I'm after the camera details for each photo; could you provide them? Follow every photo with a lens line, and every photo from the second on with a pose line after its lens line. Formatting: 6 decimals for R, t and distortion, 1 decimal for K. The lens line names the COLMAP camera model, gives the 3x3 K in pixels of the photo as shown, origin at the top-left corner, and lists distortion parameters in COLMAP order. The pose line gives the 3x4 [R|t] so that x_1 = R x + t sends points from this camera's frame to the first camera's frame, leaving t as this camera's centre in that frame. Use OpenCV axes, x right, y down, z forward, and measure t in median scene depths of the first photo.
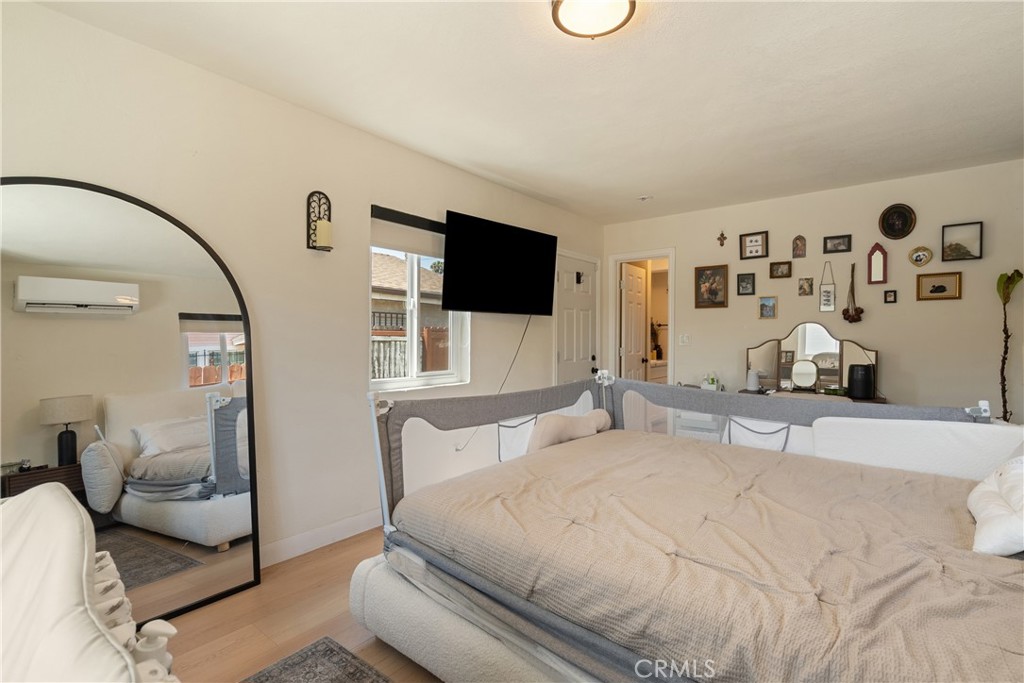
lens RADIAL K [[481.9, 0, 514.9], [0, 481.9, 340.7], [0, 0, 1]] dist [-0.001277, 0.000080]
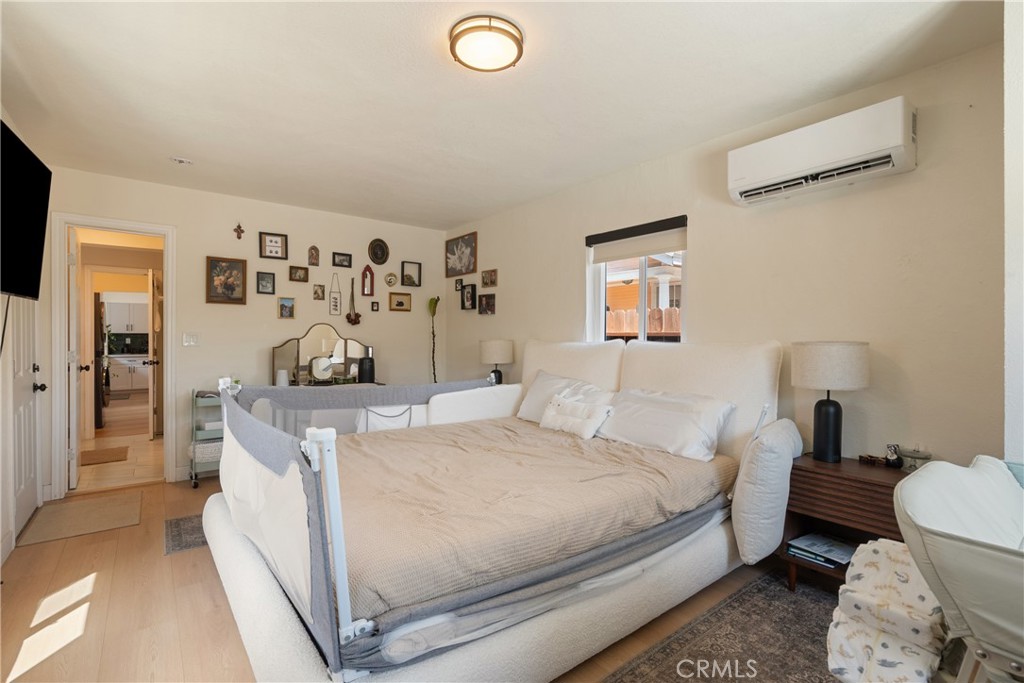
lens RADIAL K [[481.9, 0, 514.9], [0, 481.9, 340.7], [0, 0, 1]] dist [-0.001277, 0.000080]
pose [[0.200677, -0.007770, 0.979627, -0.417278], [0.002457, 0.999969, 0.007428, -0.004468], [-0.979654, 0.000916, 0.200690, 0.313583]]
